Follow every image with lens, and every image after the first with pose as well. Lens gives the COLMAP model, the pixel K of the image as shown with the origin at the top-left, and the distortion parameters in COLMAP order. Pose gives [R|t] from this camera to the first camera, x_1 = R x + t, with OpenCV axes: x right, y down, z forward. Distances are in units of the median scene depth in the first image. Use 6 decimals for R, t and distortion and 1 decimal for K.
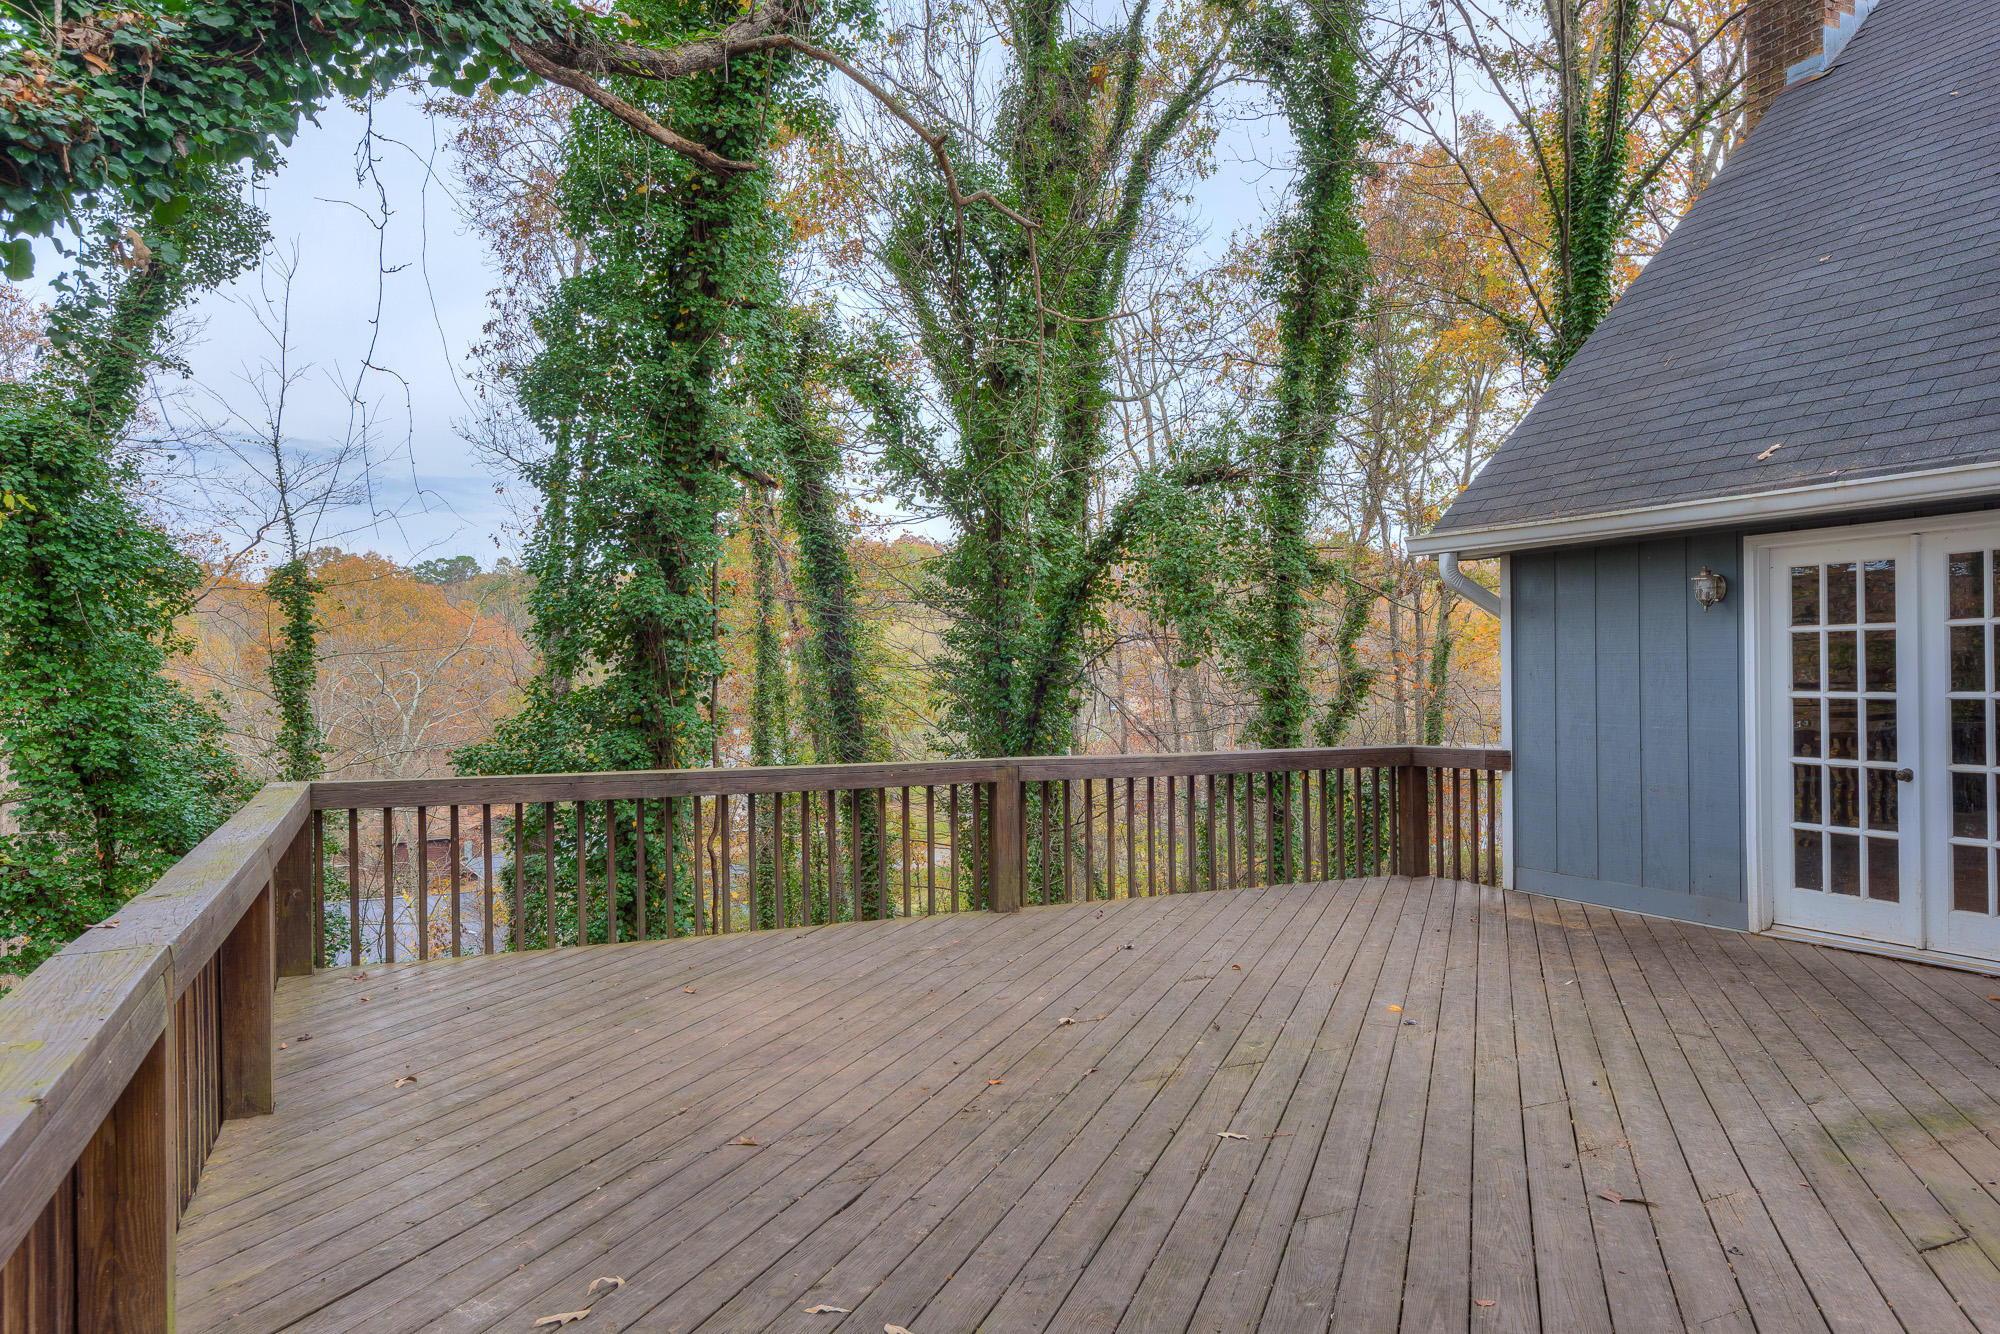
lens RADIAL K [[1317.7, 0, 1000.0], [0, 1317.7, 667.0], [0, 0, 1]] dist [0.009402, -0.001691]
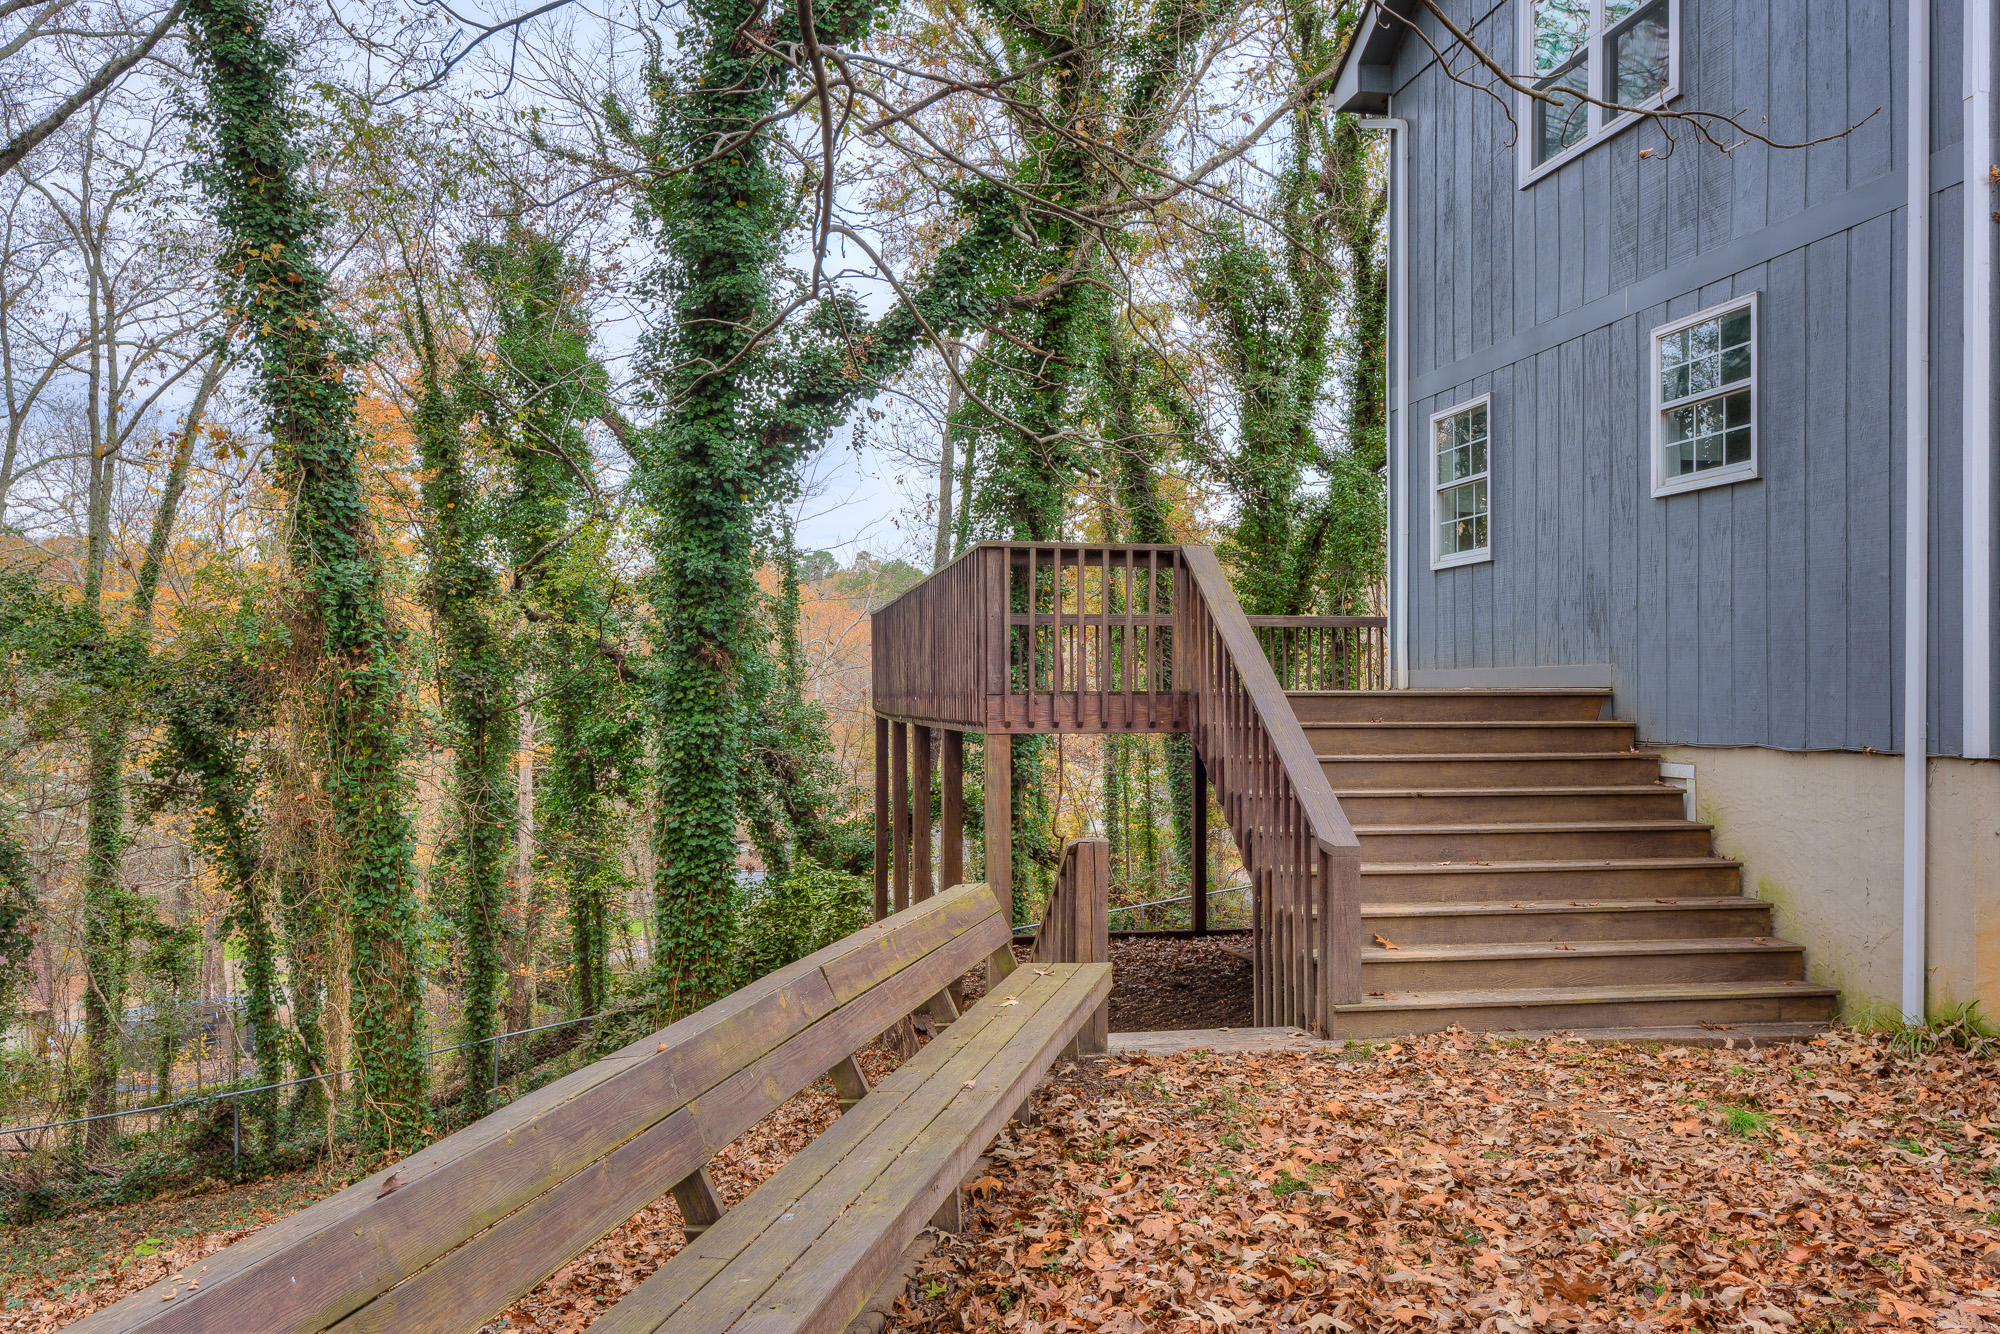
lens RADIAL K [[1617.8, 0, 1000.0], [0, 1617.8, 667.0], [0, 0, 1]] dist [0.026113, -0.000816]
pose [[0.964507, 0.000150, -0.264056, 0.321758], [-0.002869, 0.999947, -0.009909, 0.157634], [0.264040, 0.010315, 0.964457, -1.276484]]
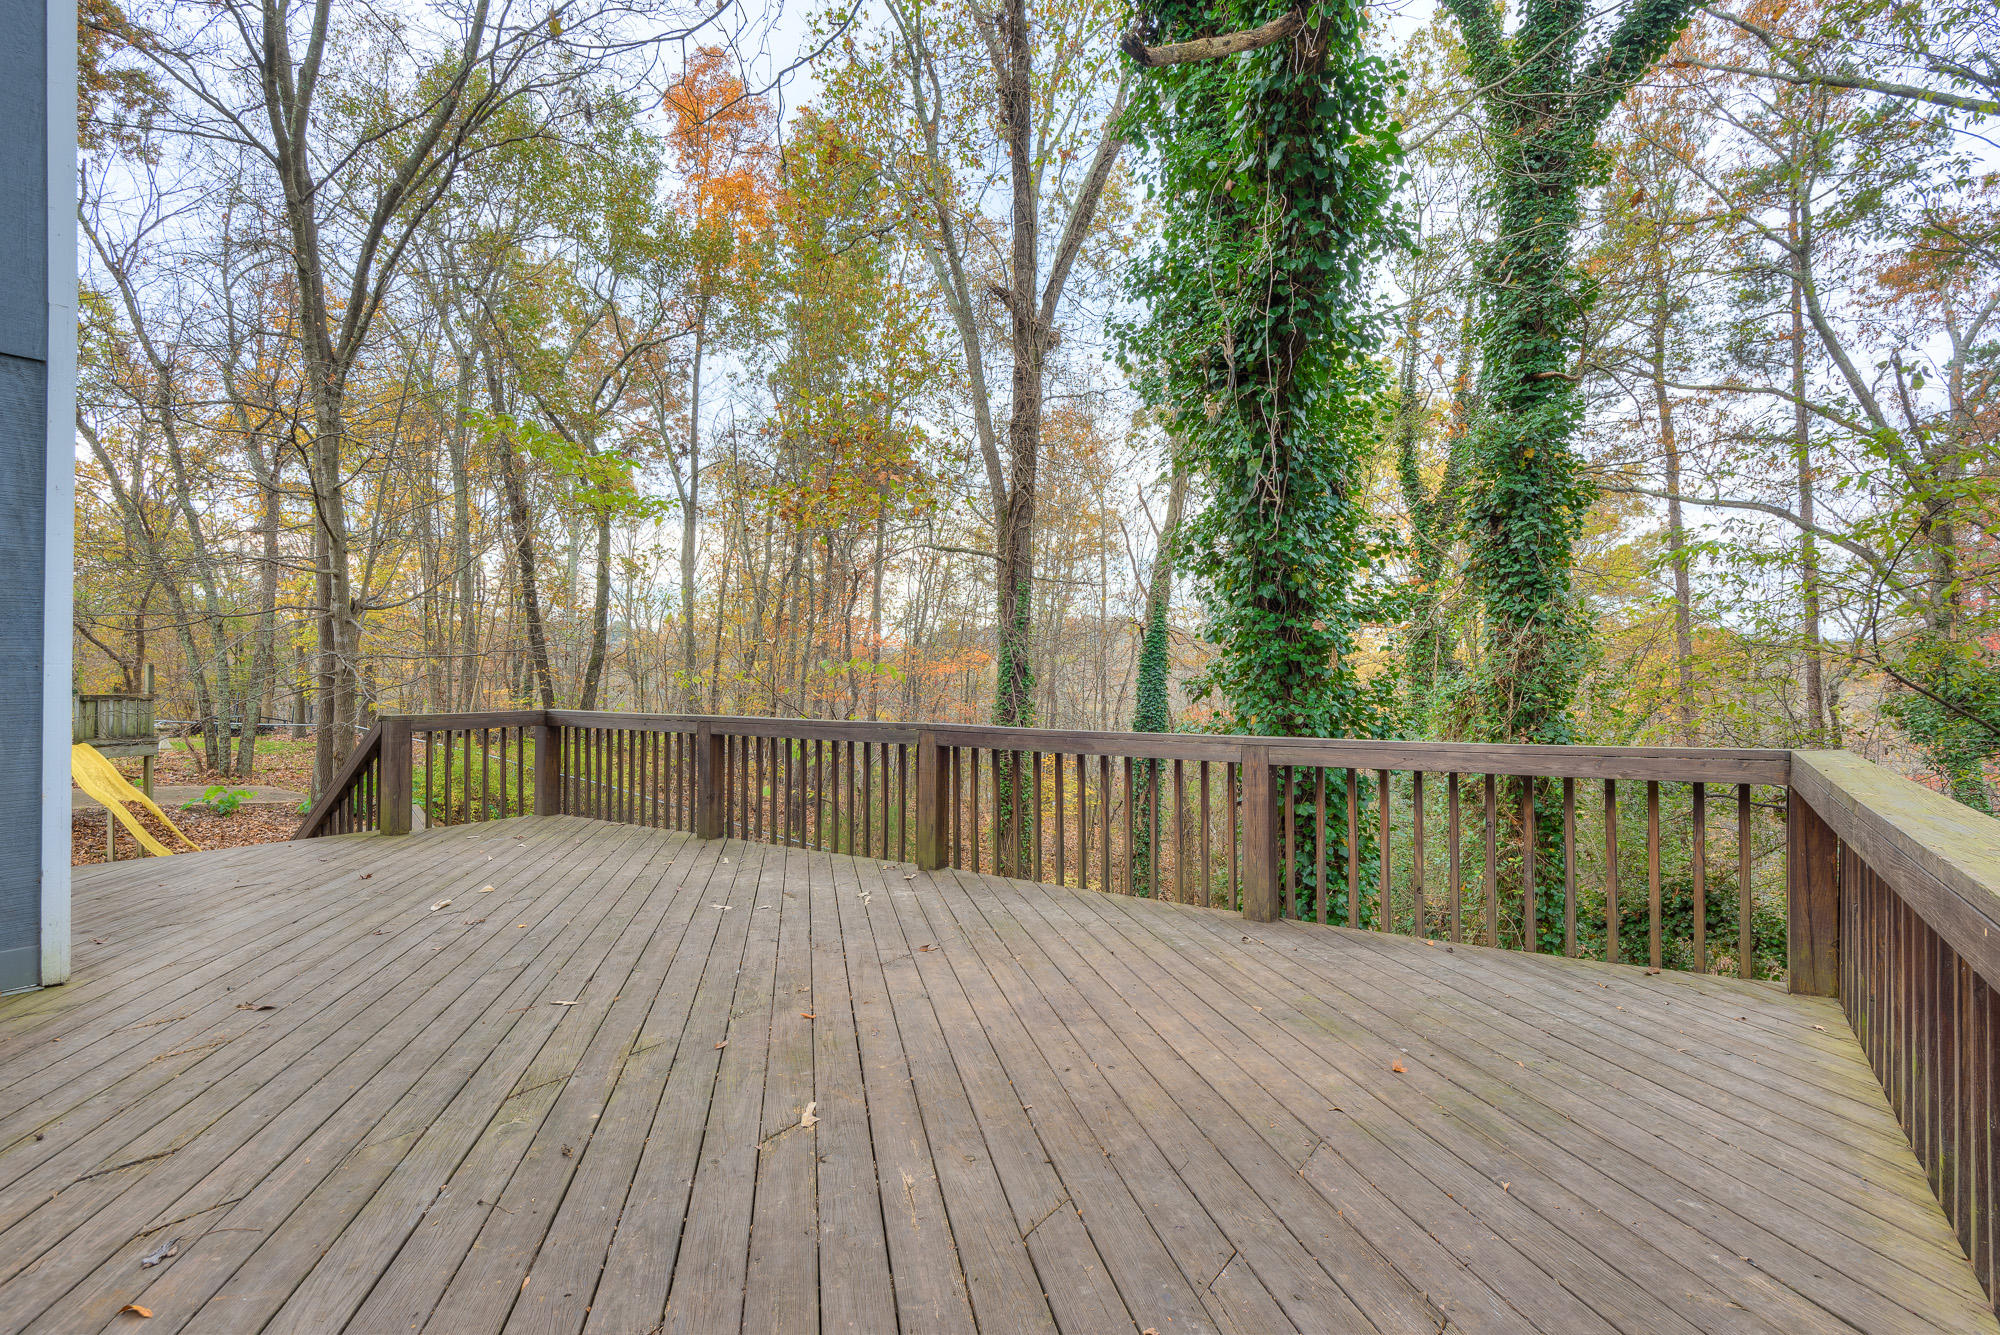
lens RADIAL K [[1015.0, 0, 1000.0], [0, 1015.0, 667.5], [0, 0, 1]] dist [-0.001123, -0.011823]
pose [[-0.859915, -0.001889, -0.510434, 0.243344], [0.005969, 0.999888, -0.013756, 0.054048], [0.510403, -0.014876, -0.859807, 1.587366]]
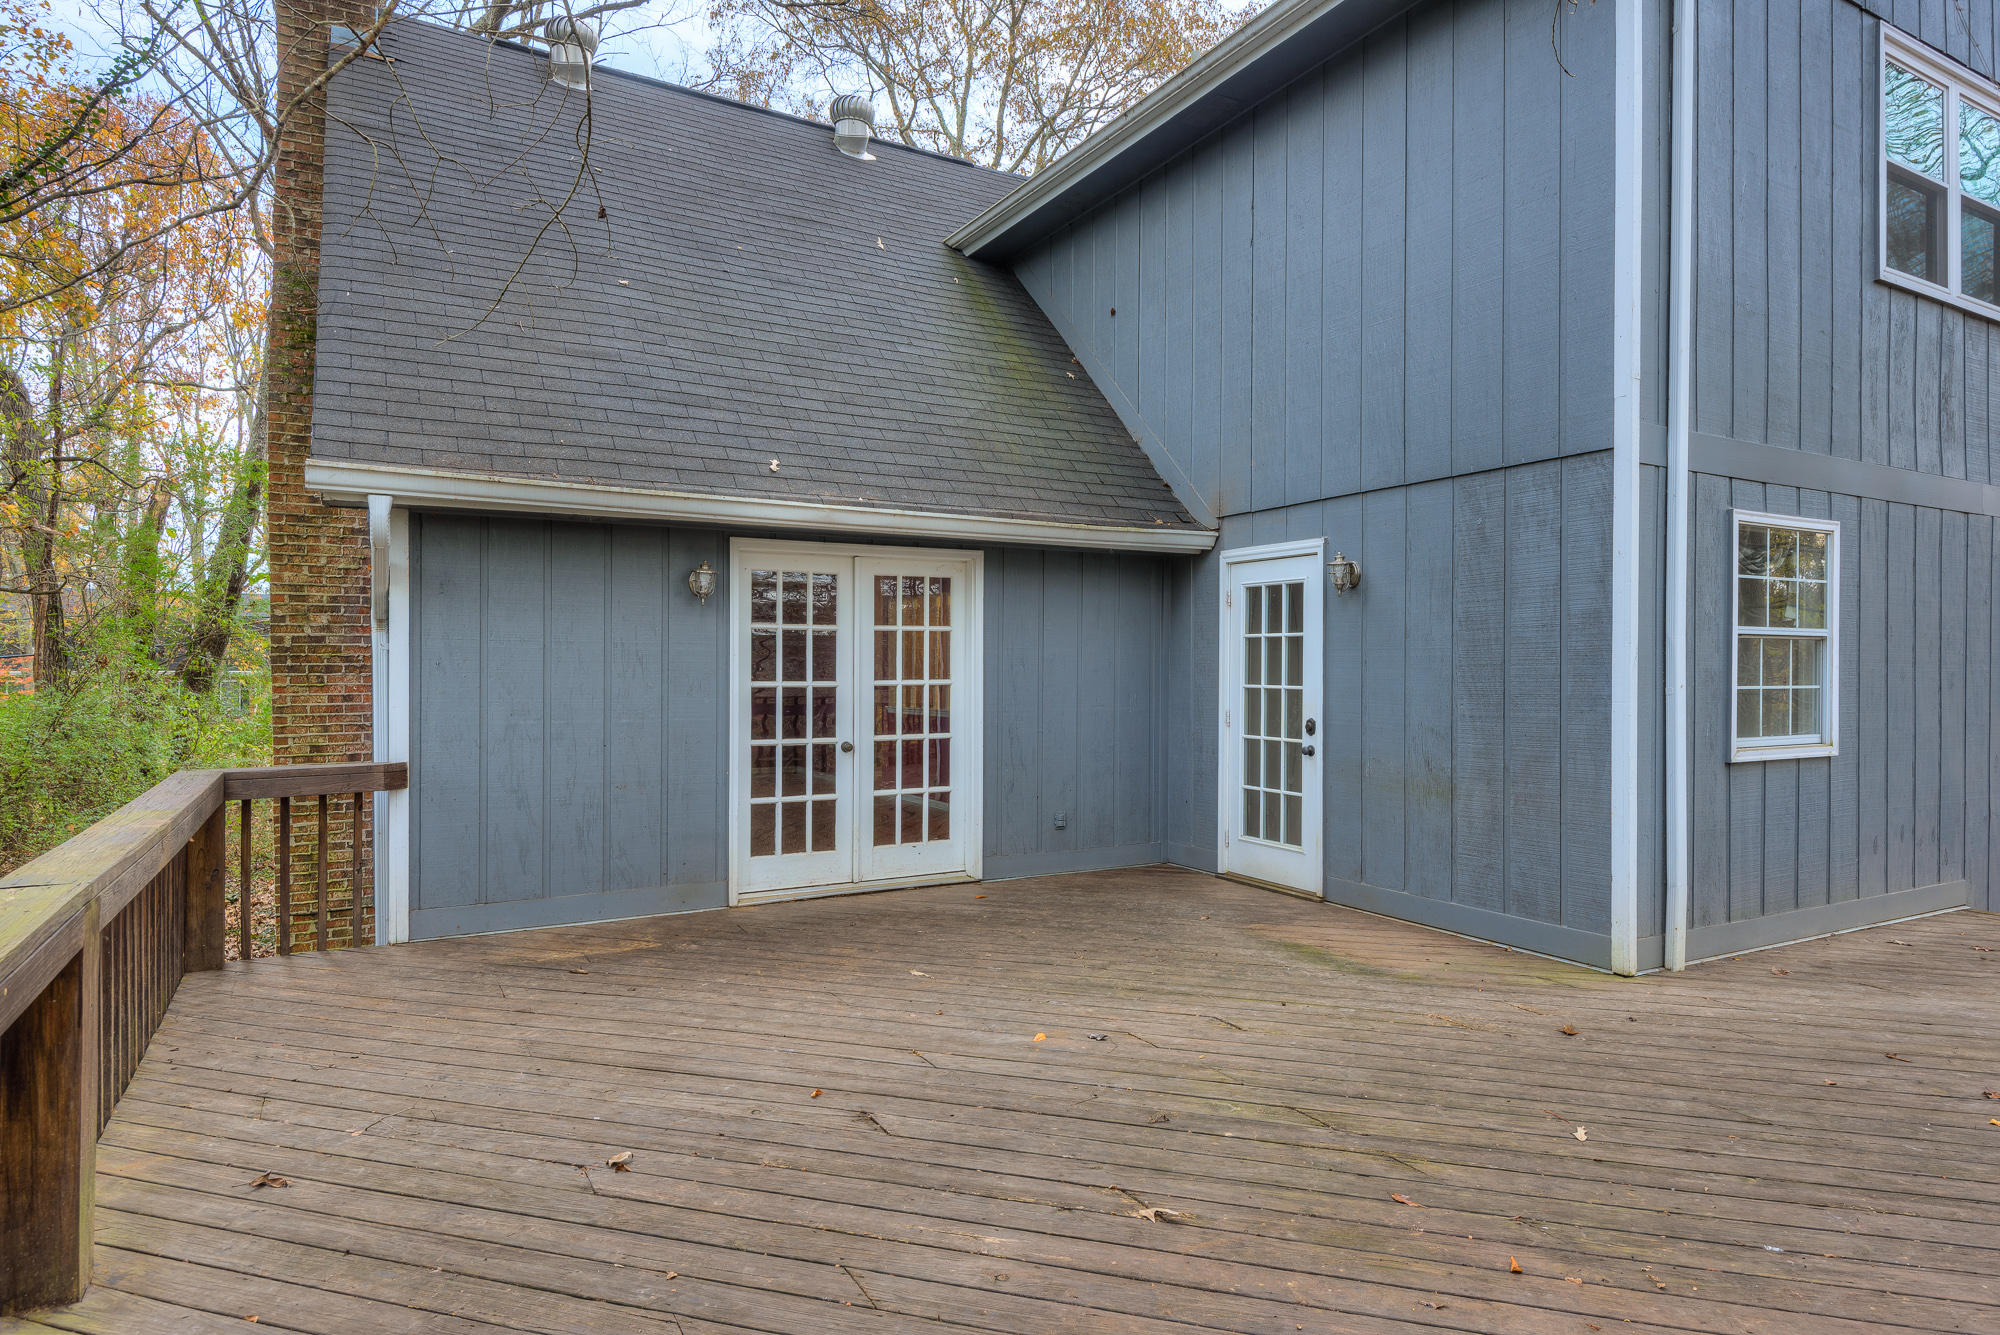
lens RADIAL K [[1139.3, 0, 1000.0], [0, 1139.3, 667.5], [0, 0, 1]] dist [-0.001777, -0.002741]
pose [[-0.042843, 0.005019, 0.999069, -0.518480], [-0.008631, 0.999948, -0.005394, 0.014203], [-0.999045, -0.008854, -0.042798, 1.171401]]
